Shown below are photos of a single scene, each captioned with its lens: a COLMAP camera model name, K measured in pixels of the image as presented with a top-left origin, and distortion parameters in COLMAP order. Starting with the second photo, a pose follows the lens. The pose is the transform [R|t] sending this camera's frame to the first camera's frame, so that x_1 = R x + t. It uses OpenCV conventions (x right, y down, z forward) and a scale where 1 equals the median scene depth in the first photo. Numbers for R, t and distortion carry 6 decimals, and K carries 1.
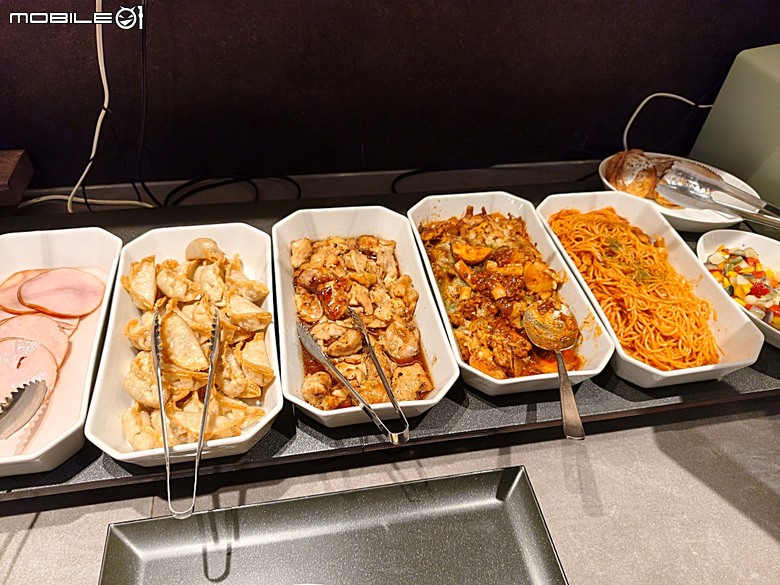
lens RADIAL K [[541.5, 0, 389.2], [0, 541.5, 293.0], [0, 0, 1]] dist [-0.005744, 0.001520]
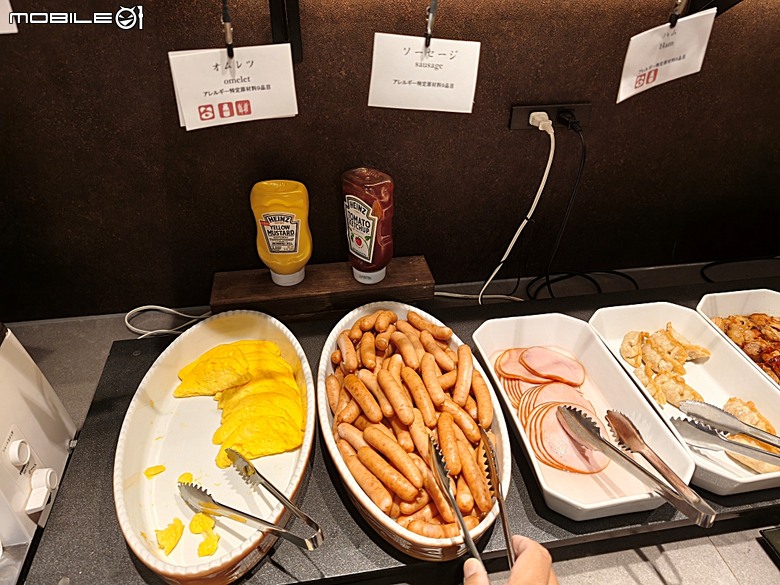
lens RADIAL K [[541.5, 0, 394.3], [0, 541.5, 296.1], [0, 0, 1]] dist [-0.005744, 0.001520]
pose [[0.999118, -0.033868, -0.024842, -0.747757], [0.028724, 0.982467, -0.184208, 0.046489], [0.030645, 0.183332, 0.982573, -0.174496]]
